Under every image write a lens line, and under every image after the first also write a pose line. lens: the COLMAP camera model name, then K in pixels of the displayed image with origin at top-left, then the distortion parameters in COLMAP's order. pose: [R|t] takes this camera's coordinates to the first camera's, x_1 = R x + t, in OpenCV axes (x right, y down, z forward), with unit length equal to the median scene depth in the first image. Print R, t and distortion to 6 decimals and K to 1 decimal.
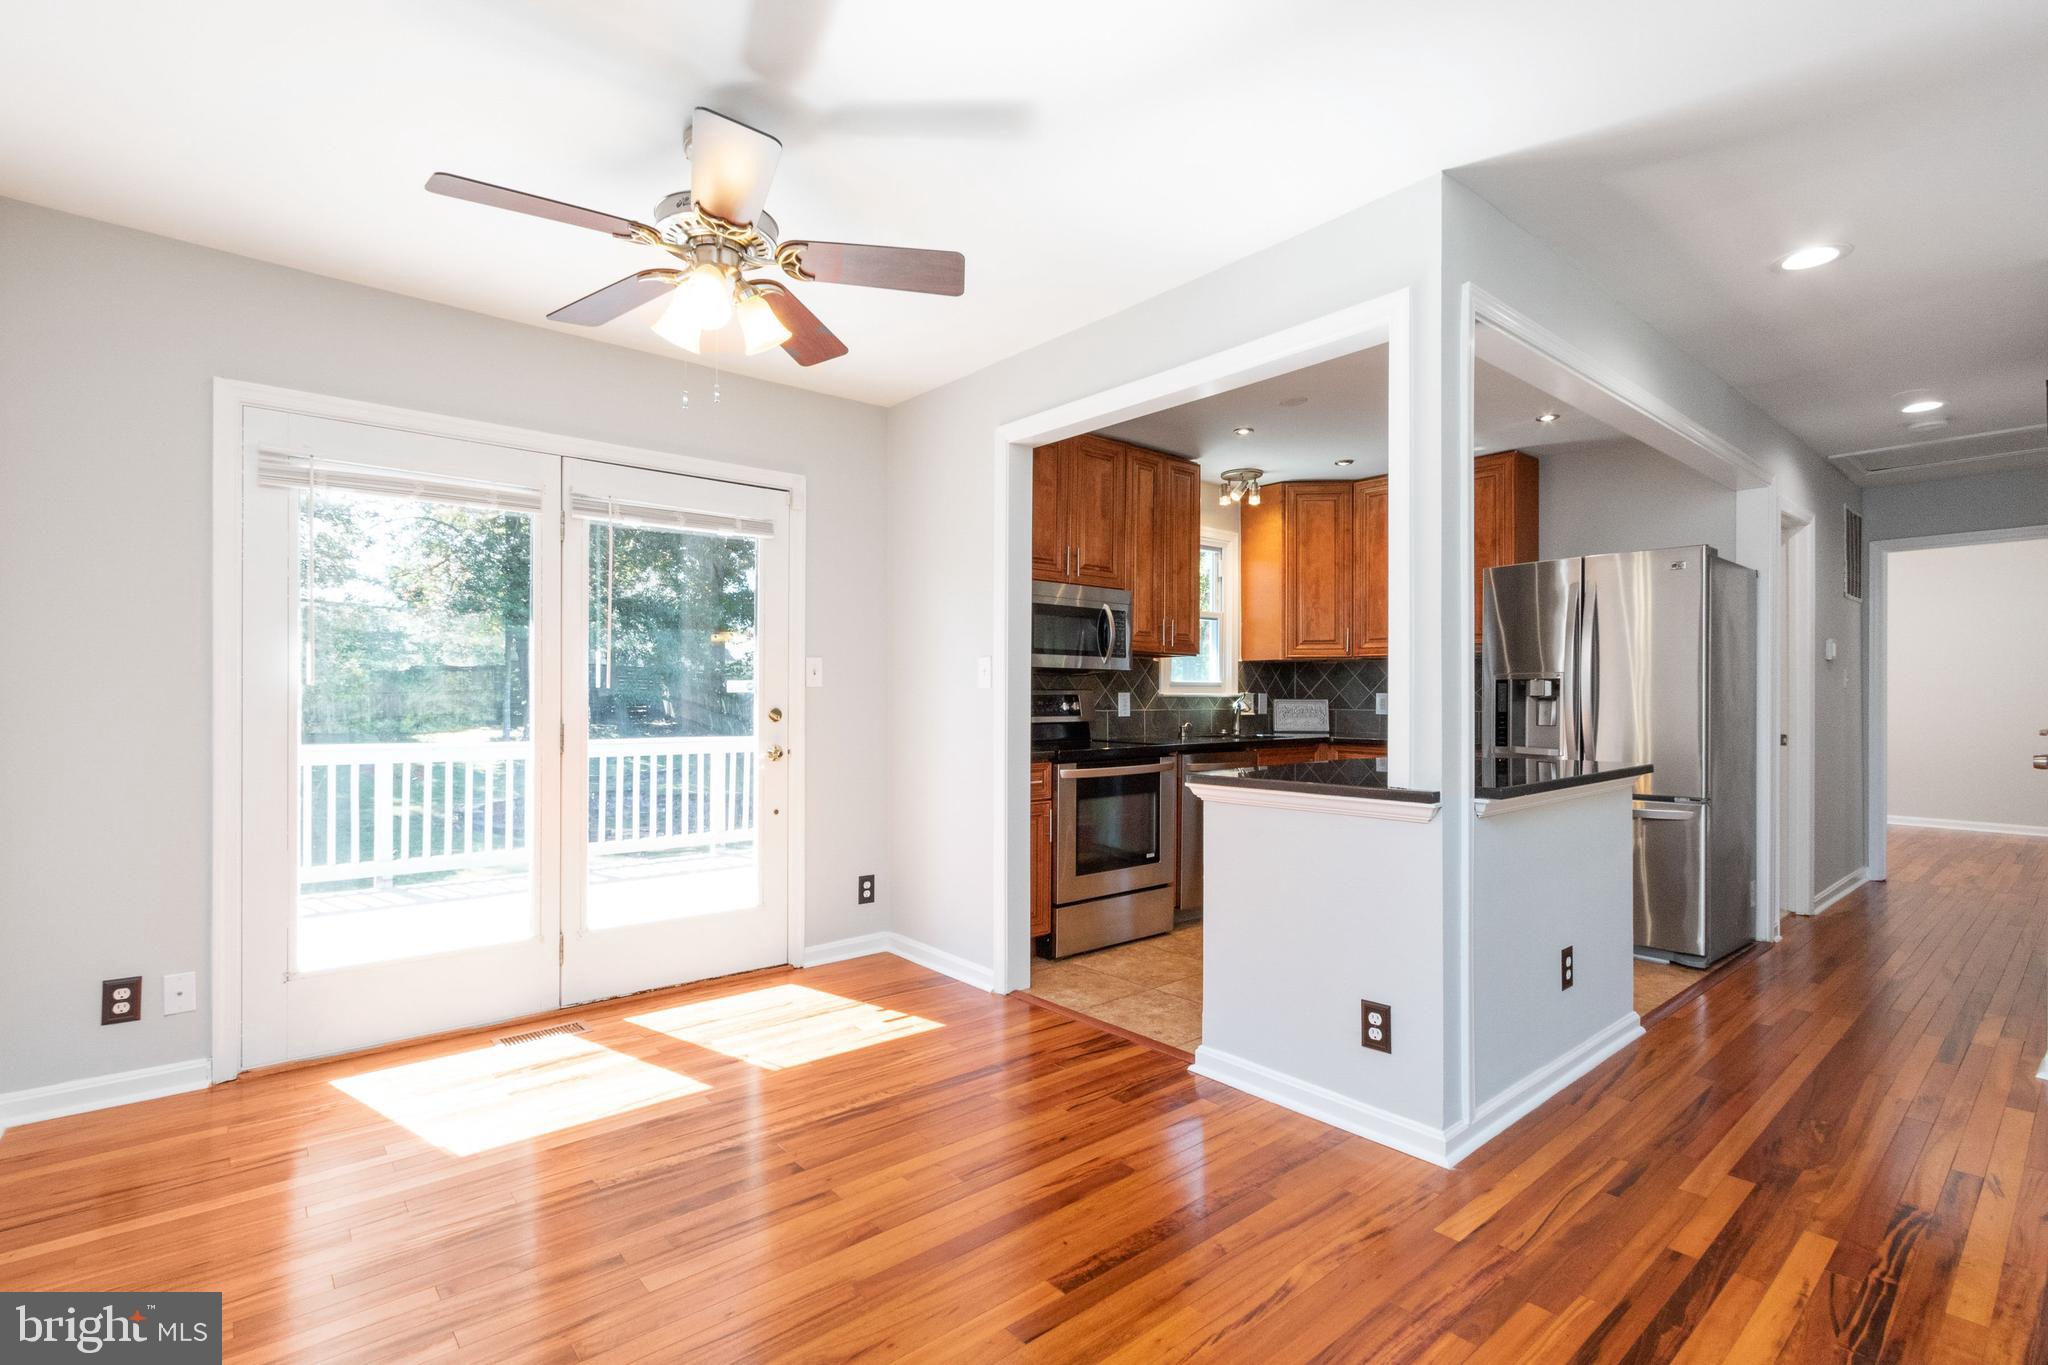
lens RADIAL K [[942.9, 0, 1013.6], [0, 942.9, 697.9], [0, 0, 1]] dist [0.000444, 0.000243]
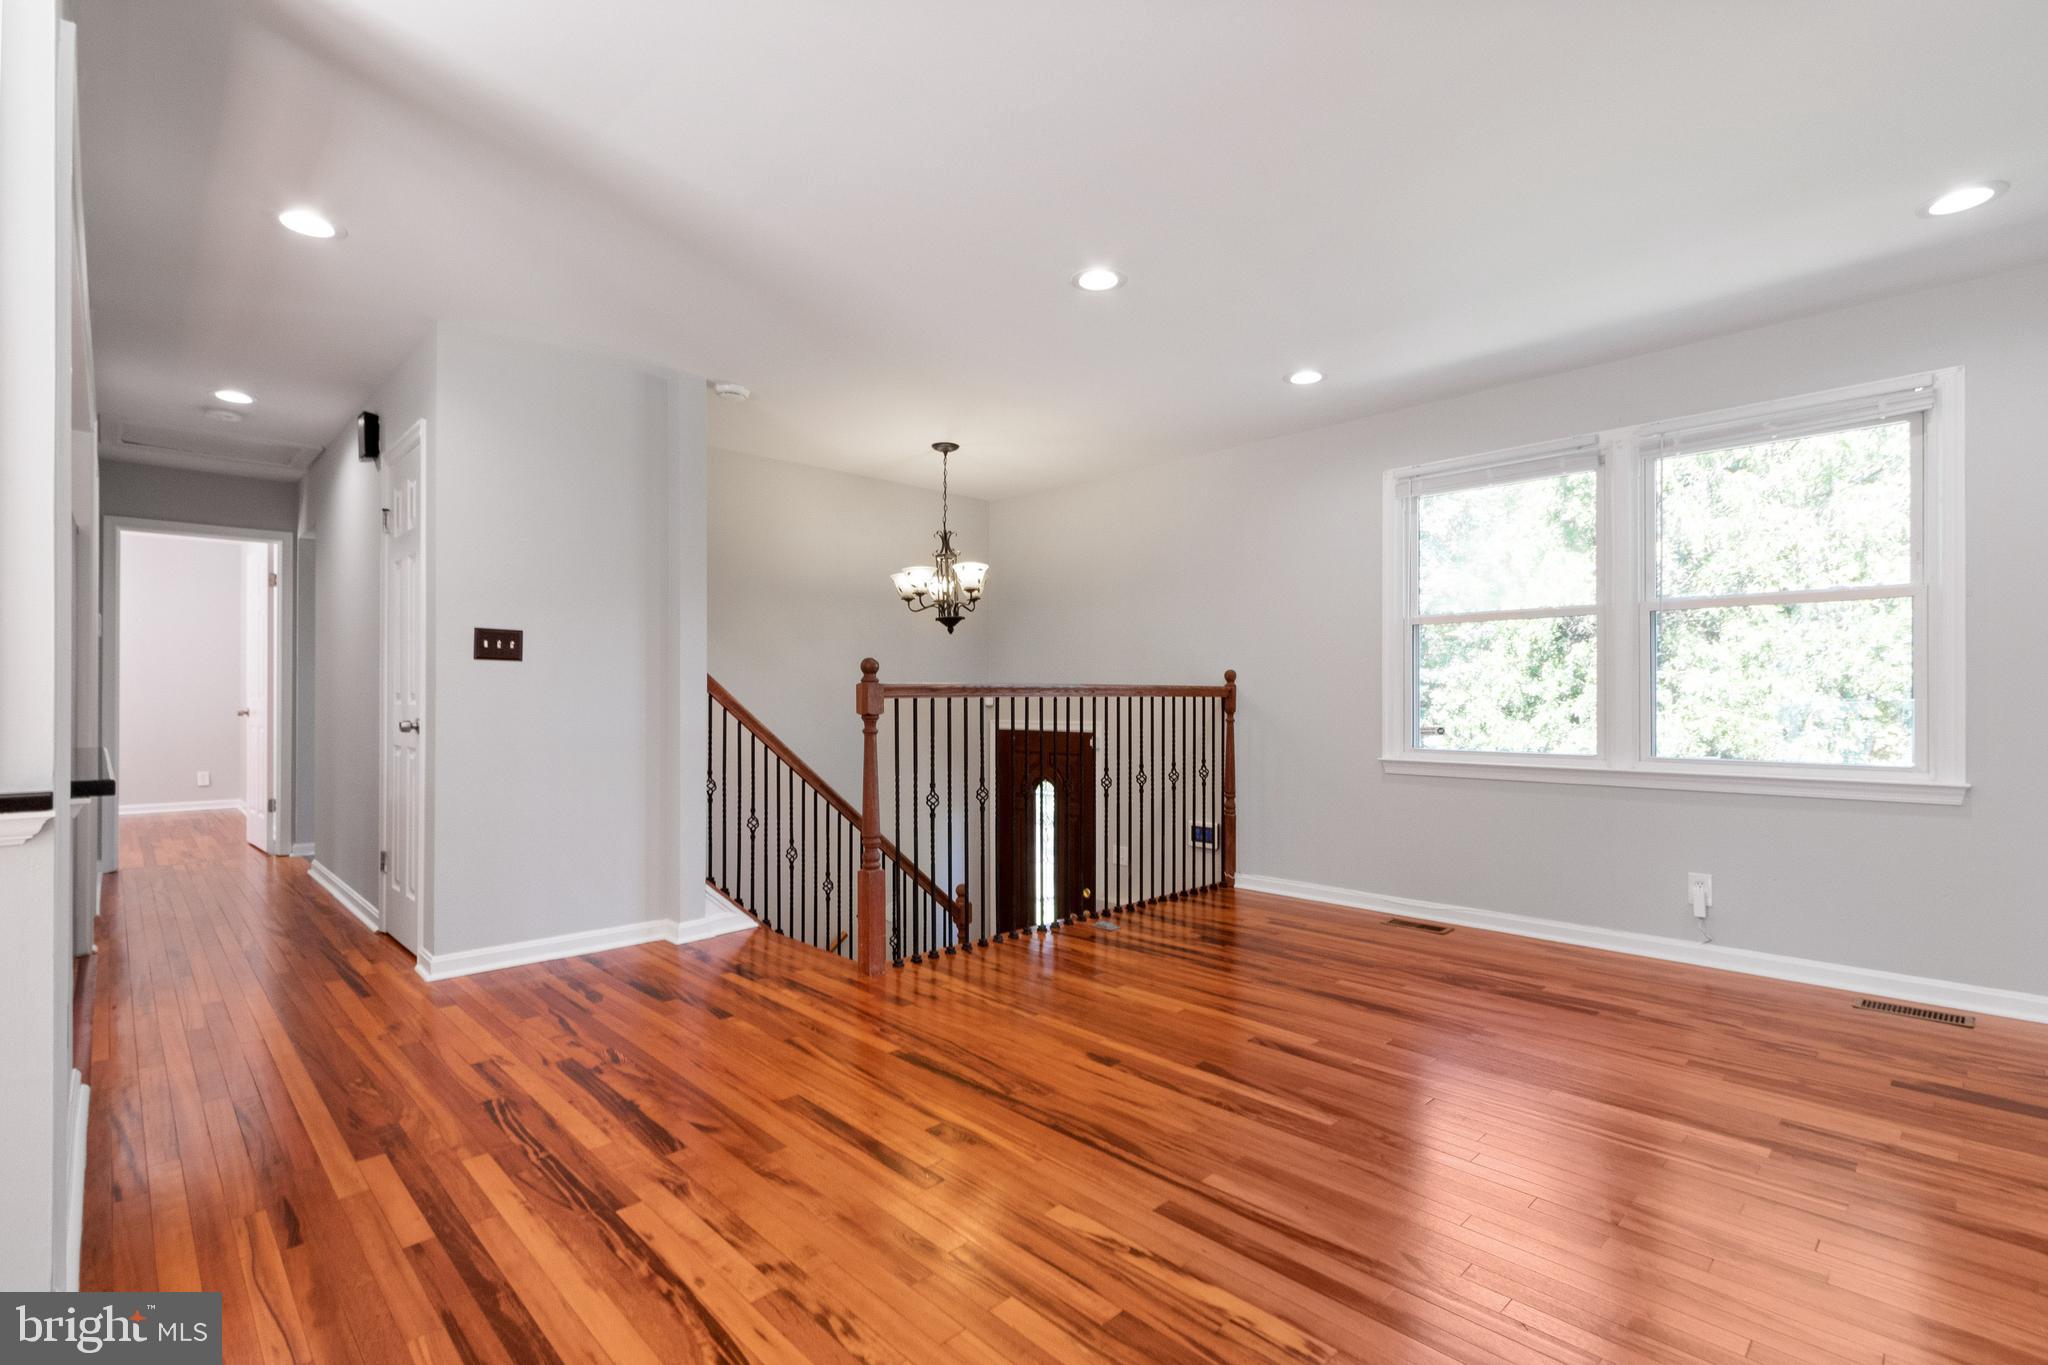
lens RADIAL K [[936.6, 0, 1008.1], [0, 936.6, 689.7], [0, 0, 1]] dist [0.010544, -0.006227]
pose [[-0.059275, 0.005089, 0.998229, -0.153552], [-0.002215, 0.999984, -0.005230, 0.022079], [-0.998239, -0.002521, -0.059263, 0.267162]]
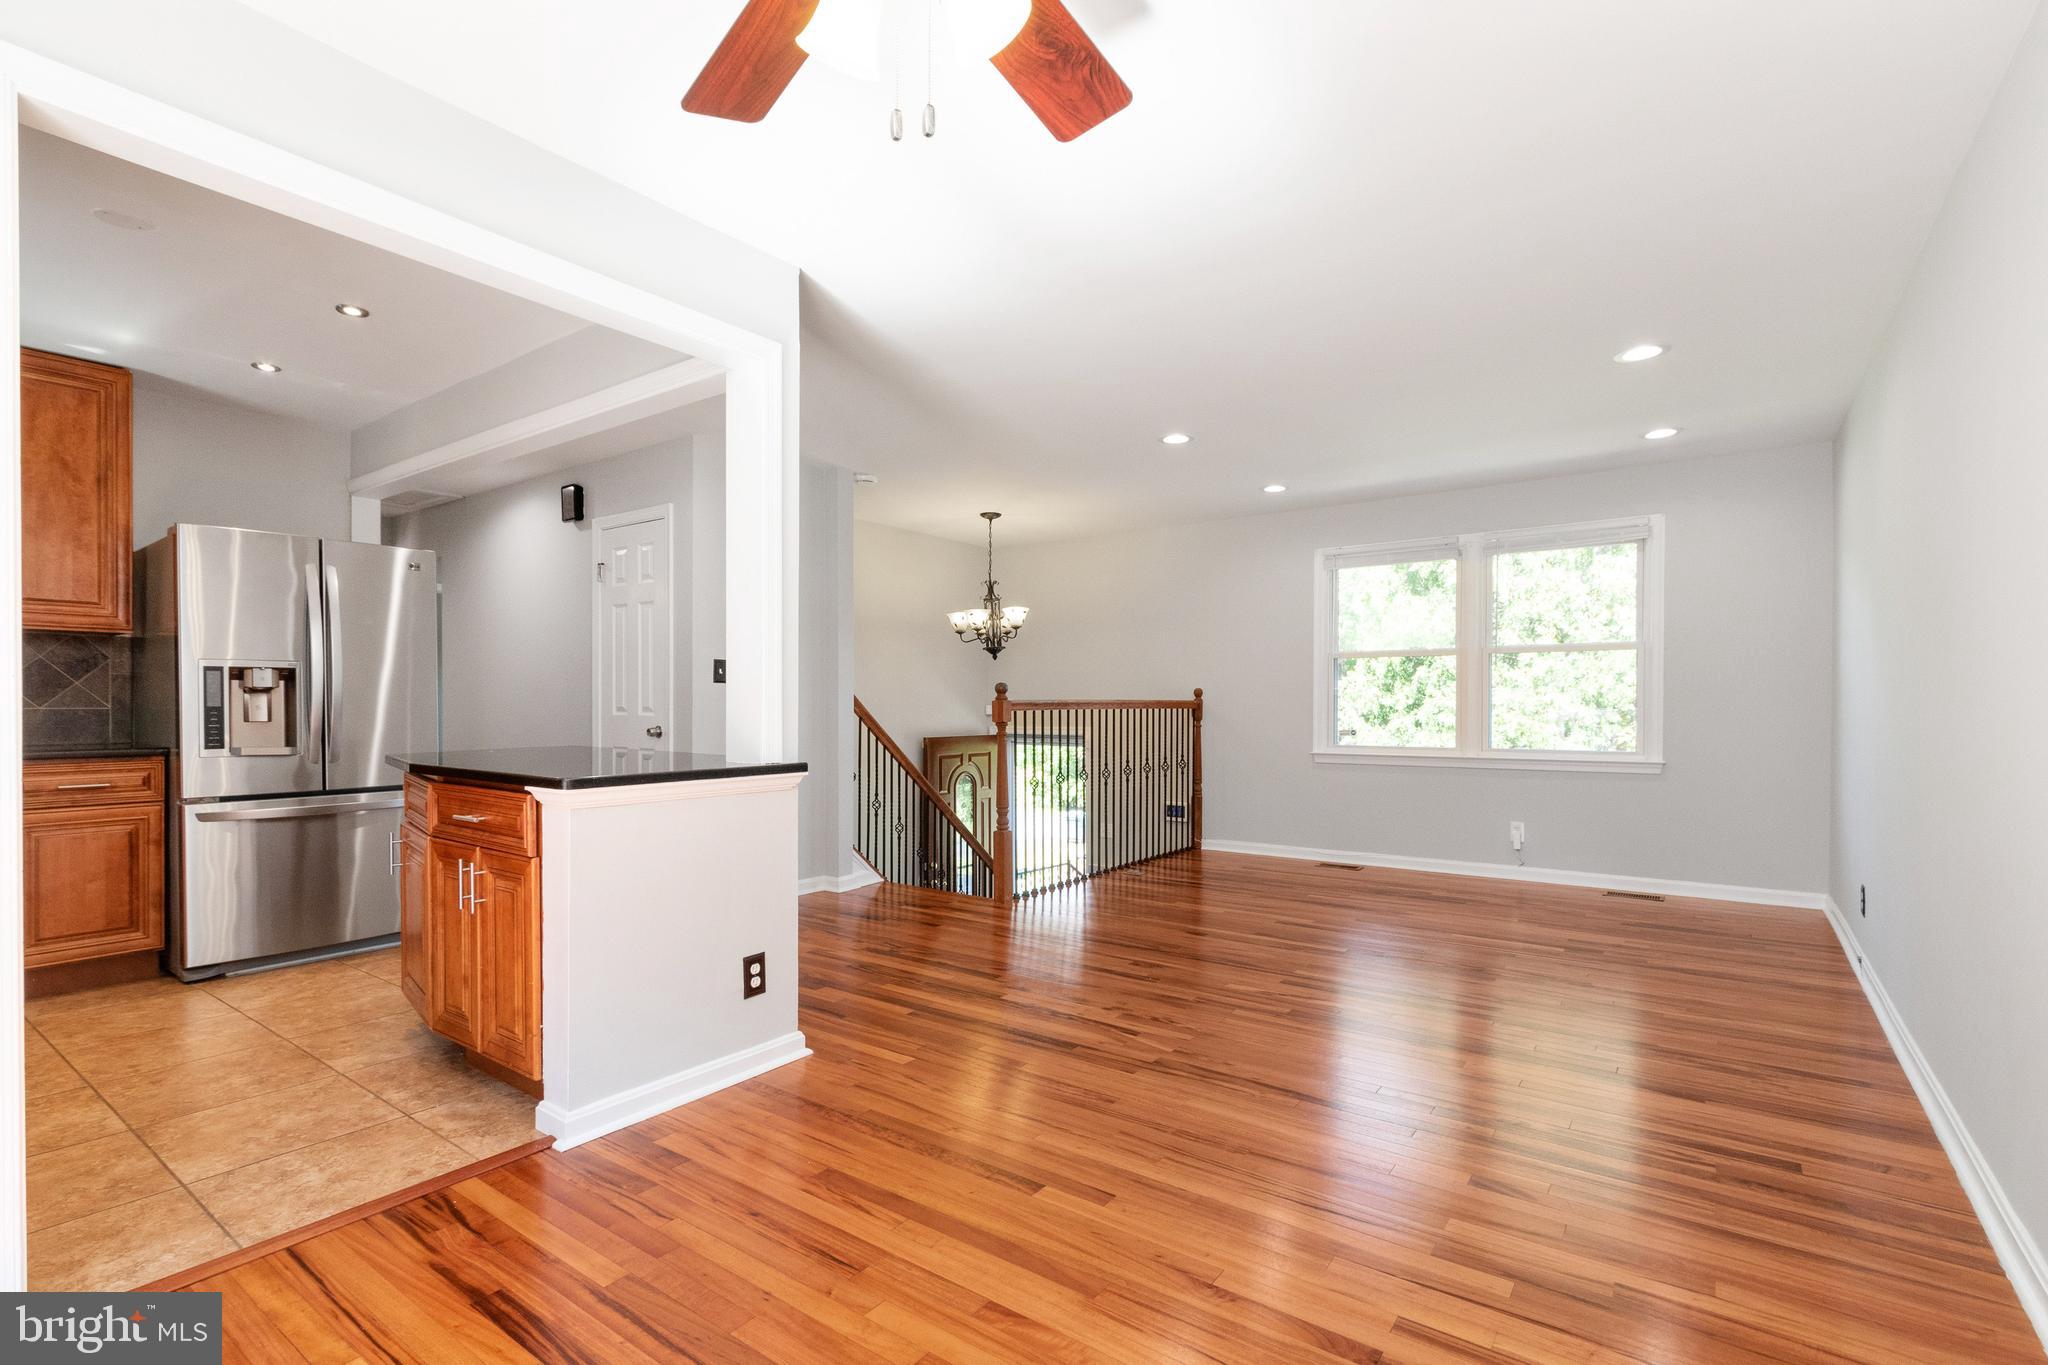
lens RADIAL K [[941.7, 0, 1009.1], [0, 941.7, 708.2], [0, 0, 1]] dist [0.006172, 0.000226]
pose [[-0.226994, -0.007012, 0.973871, -0.573018], [-0.002943, 0.999974, 0.006514, 0.012281], [-0.973892, -0.001388, -0.227009, 0.692815]]
